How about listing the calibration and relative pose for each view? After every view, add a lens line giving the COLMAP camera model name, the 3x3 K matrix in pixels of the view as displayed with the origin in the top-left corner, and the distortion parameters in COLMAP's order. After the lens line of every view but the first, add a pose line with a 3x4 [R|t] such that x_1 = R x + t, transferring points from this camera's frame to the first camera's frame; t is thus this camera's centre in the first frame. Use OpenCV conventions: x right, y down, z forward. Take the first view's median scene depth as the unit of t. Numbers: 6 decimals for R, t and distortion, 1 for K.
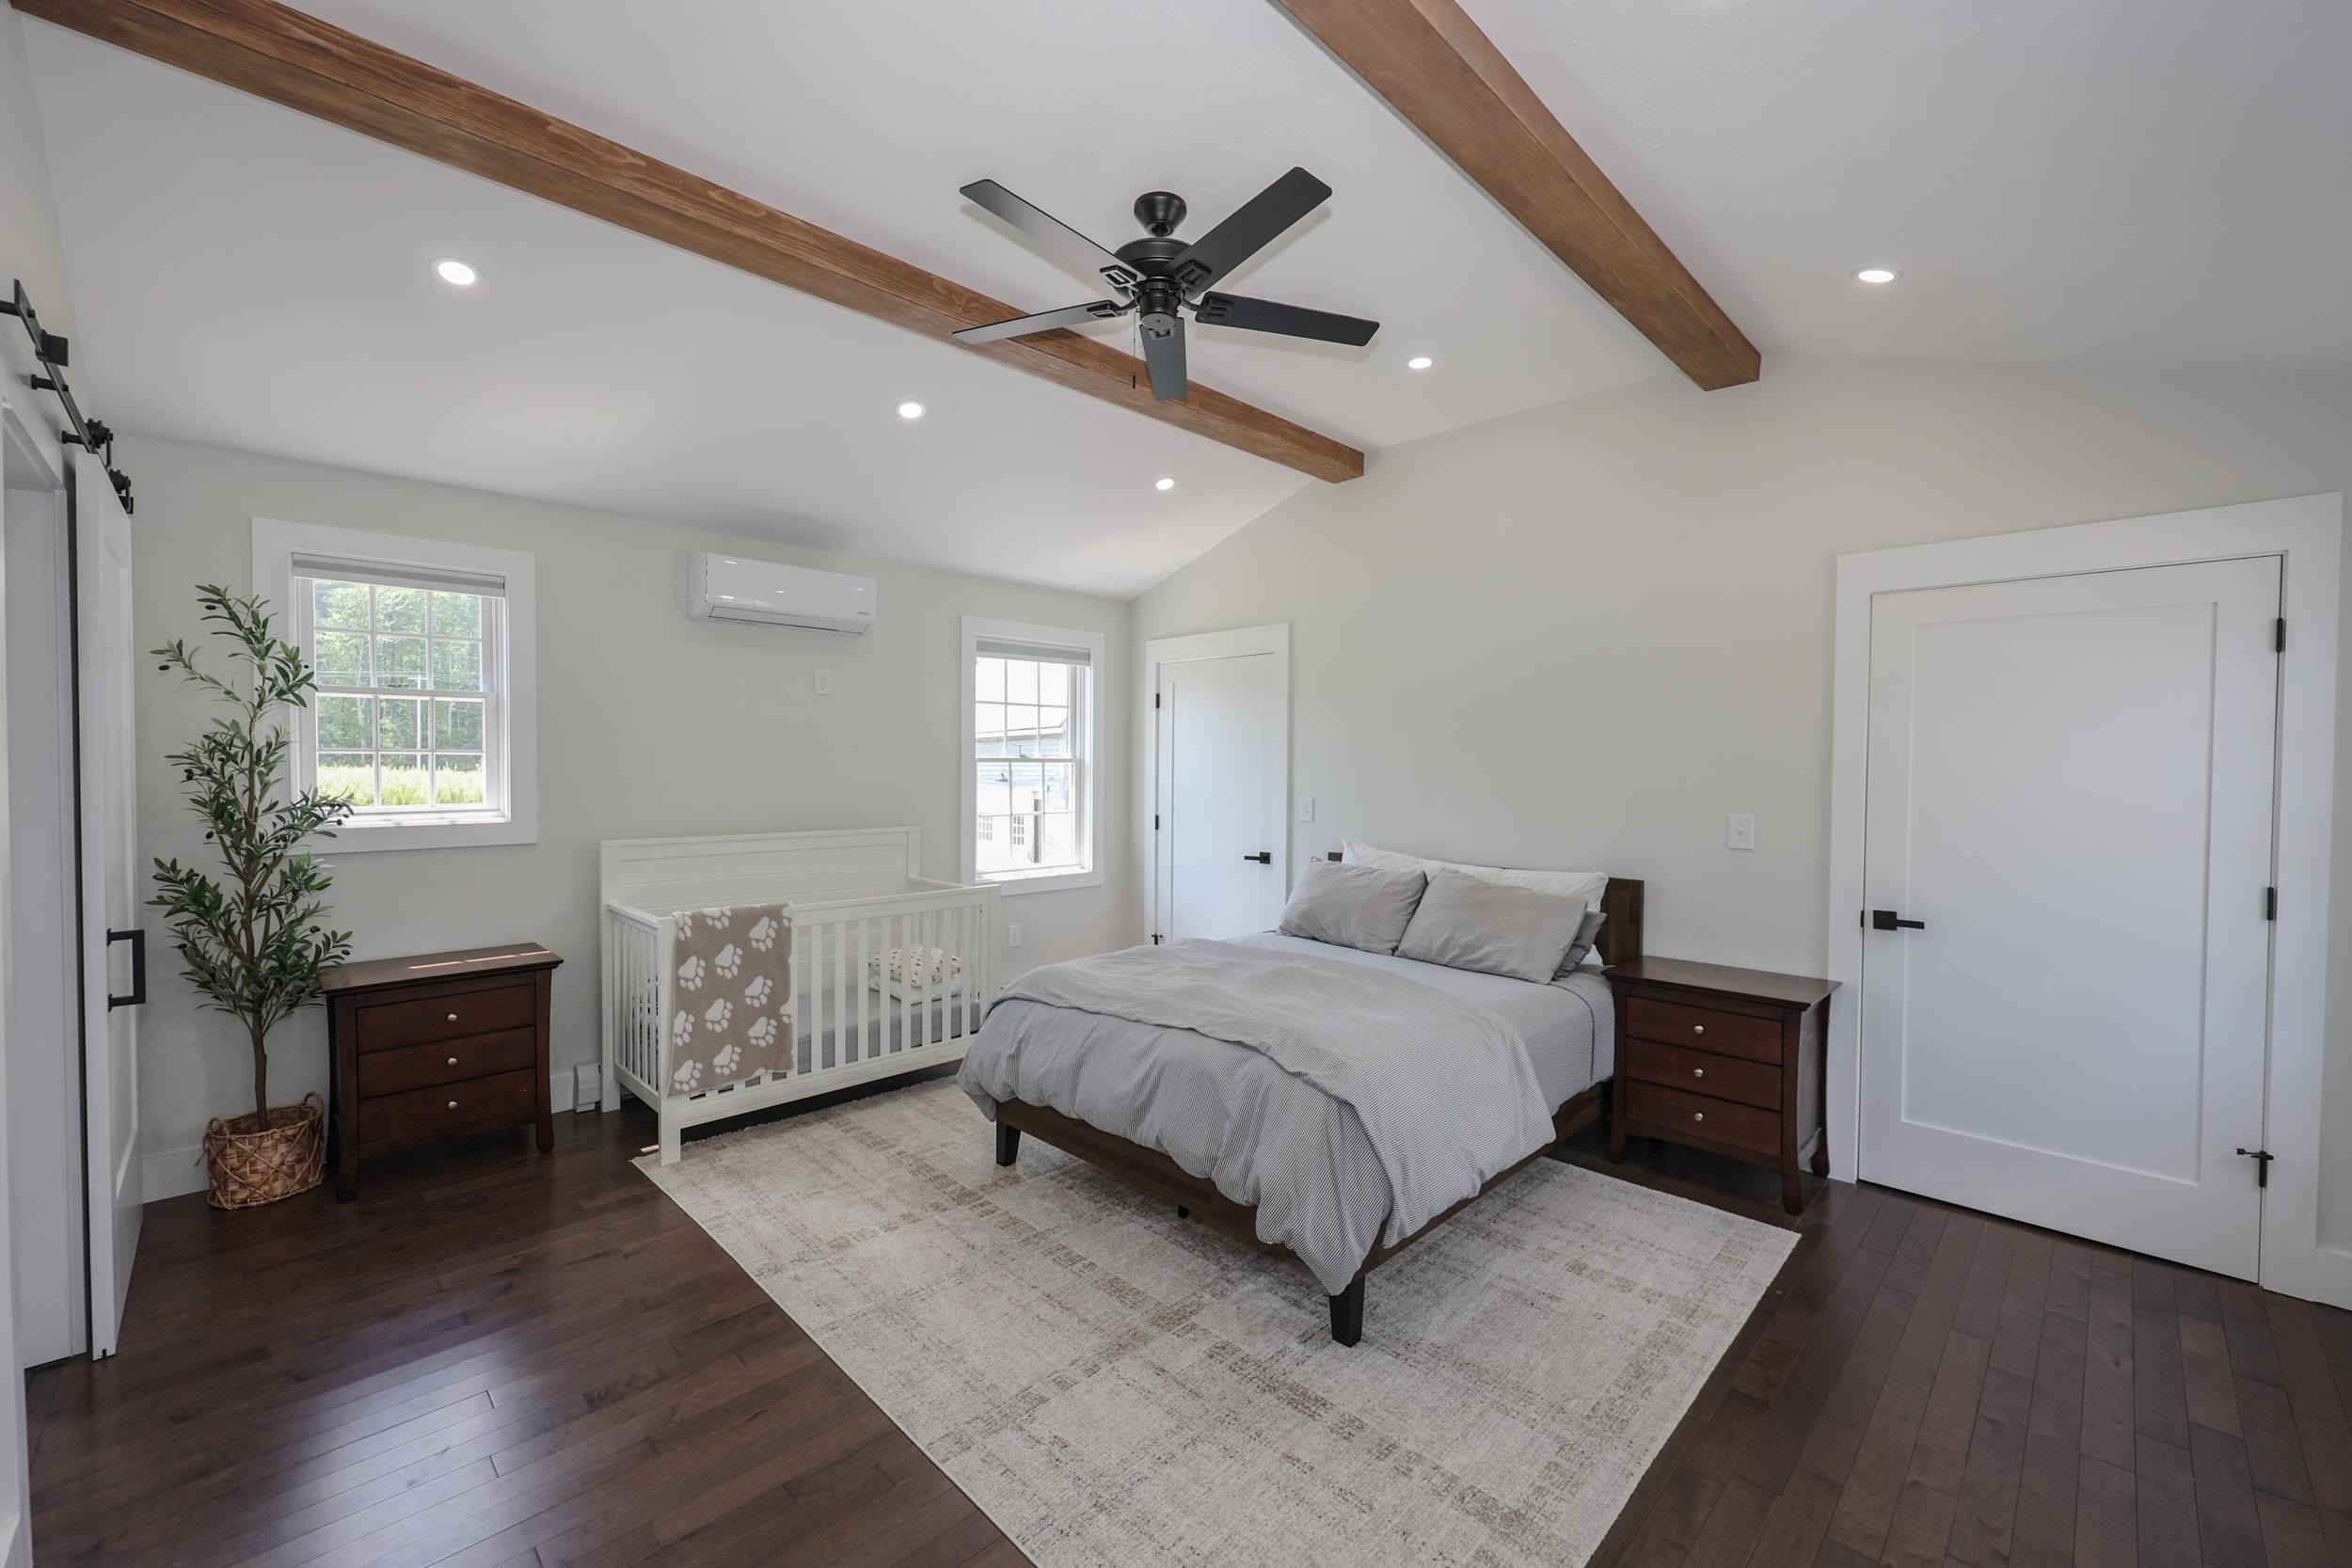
lens RADIAL K [[947.4, 0, 1176.0], [0, 947.4, 784.0], [0, 0, 1]] dist [-0.002963, 0.000038]
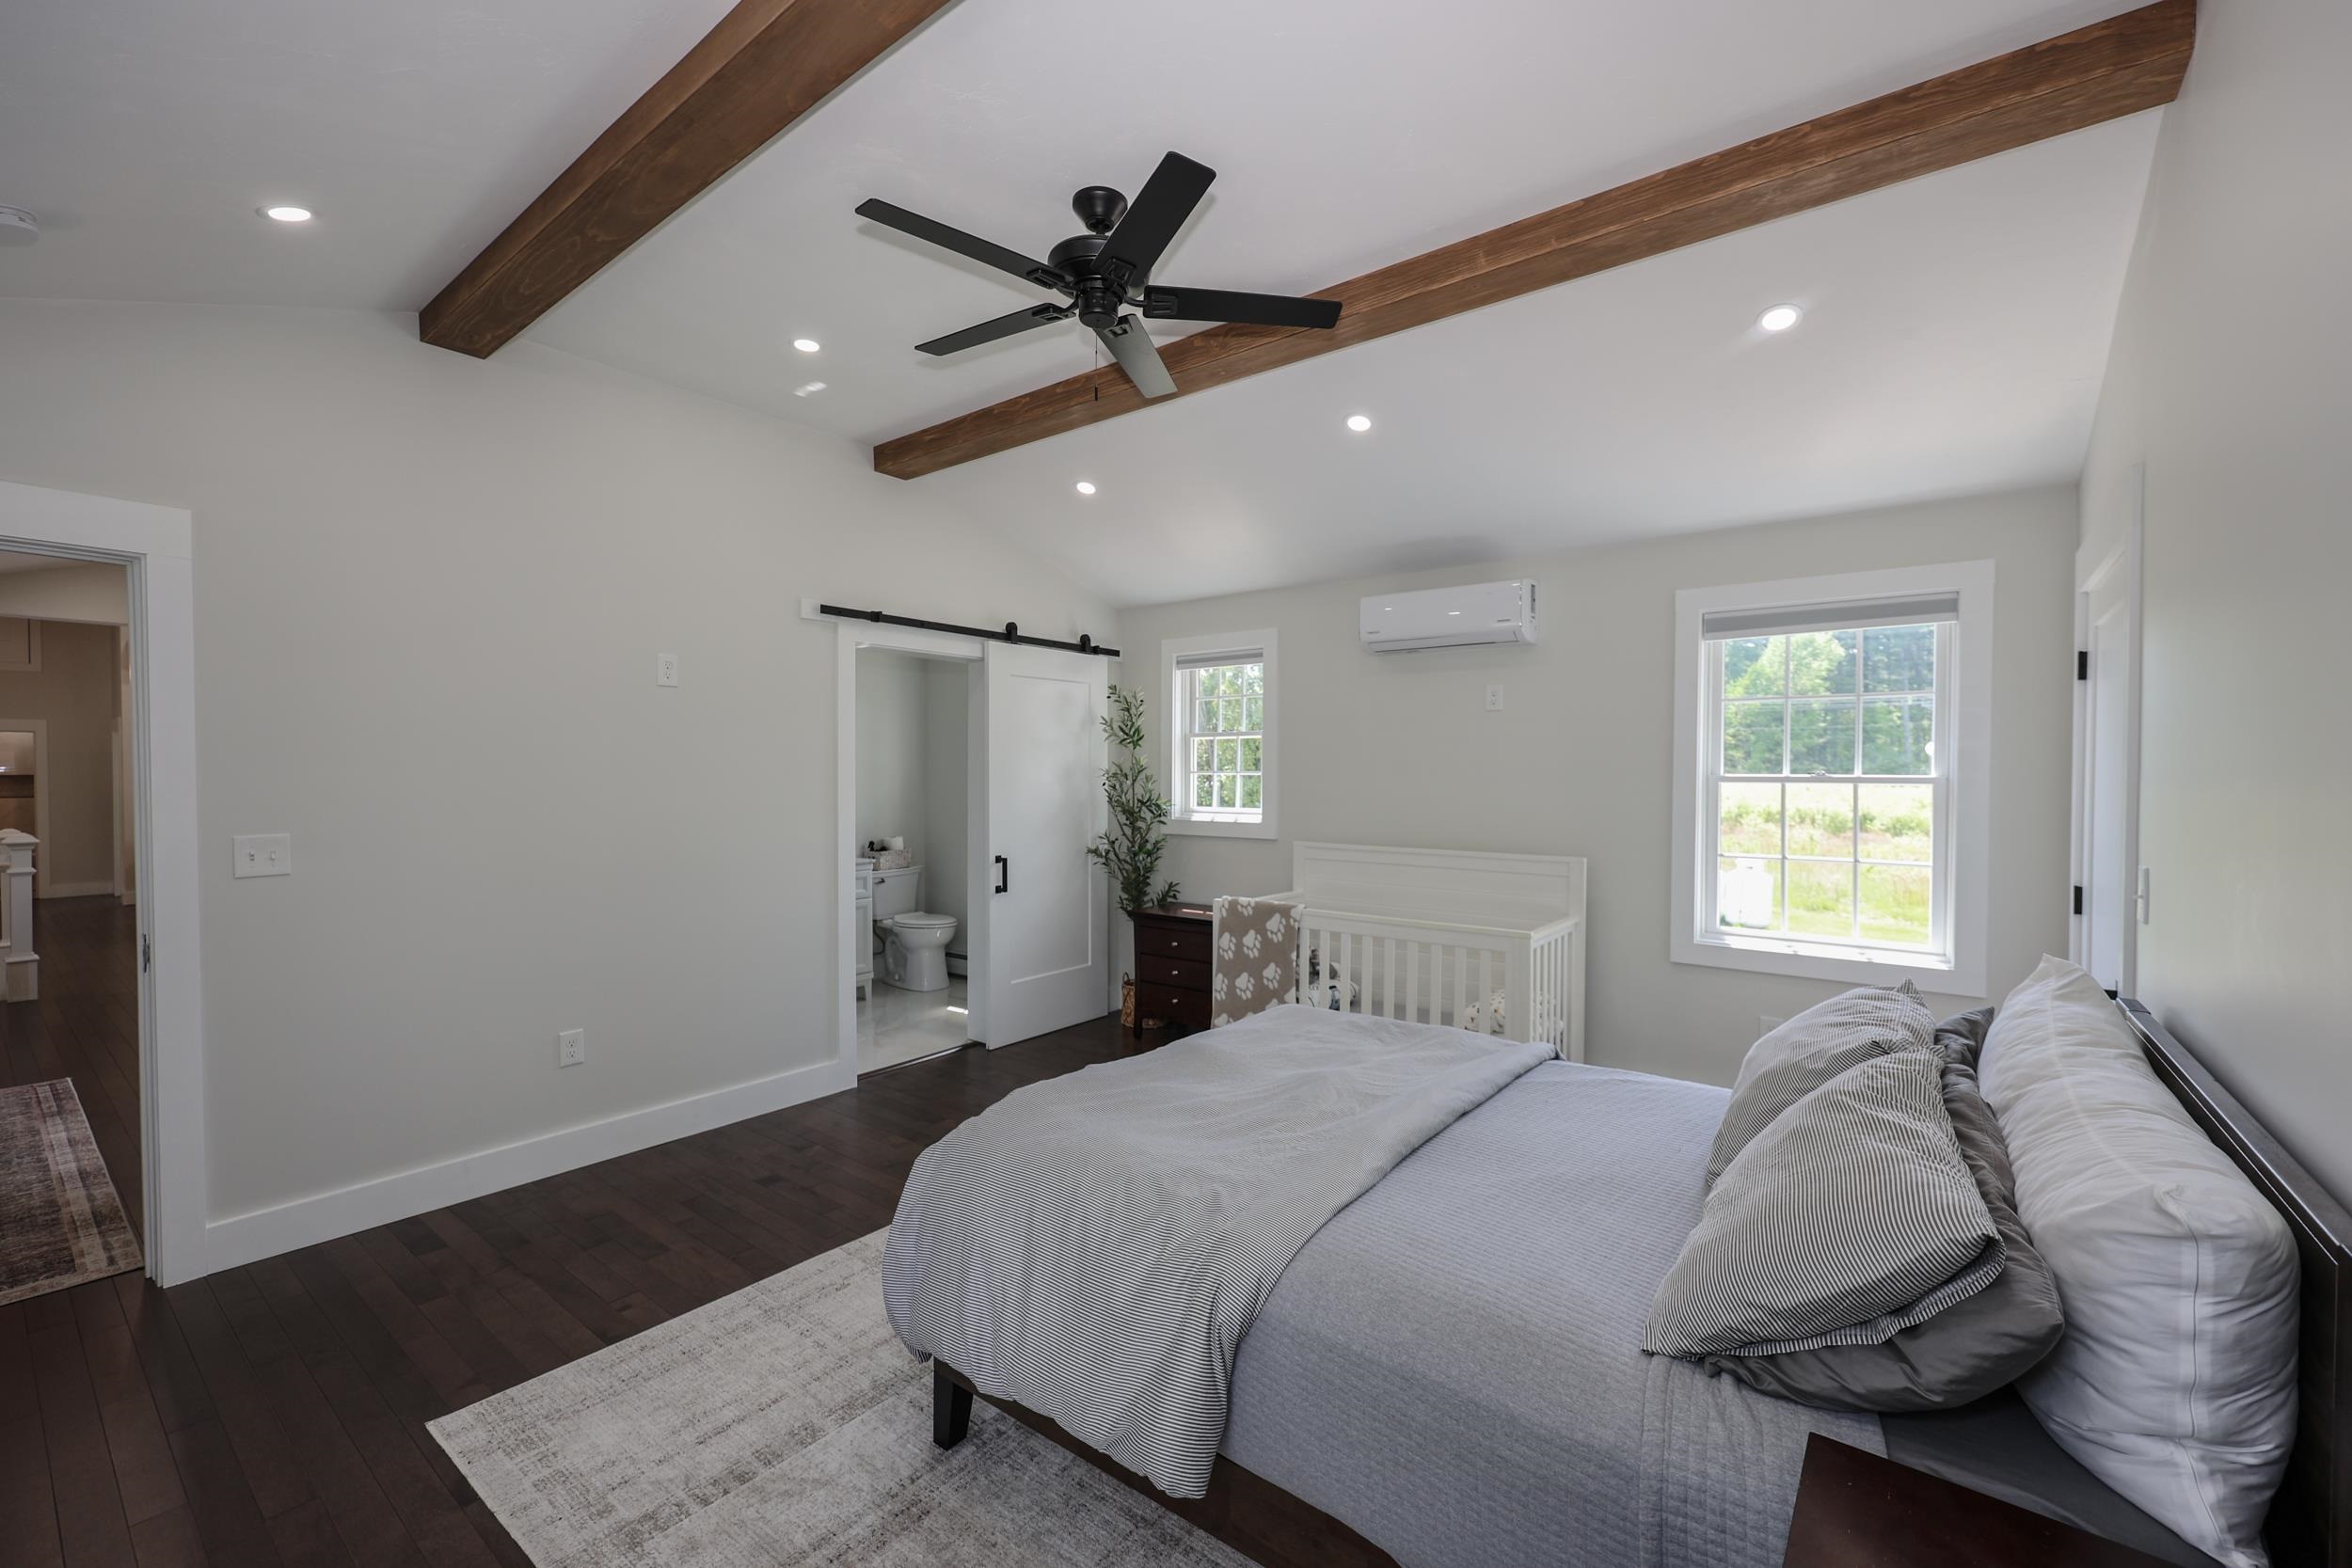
lens RADIAL K [[947.4, 0, 1176.0], [0, 947.4, 784.0], [0, 0, 1]] dist [-0.002963, 0.000038]
pose [[0.127640, 0.006135, -0.991802, 0.717450], [-0.020423, 0.999785, 0.003556, -0.020975], [0.991610, 0.019801, 0.127738, 0.734414]]
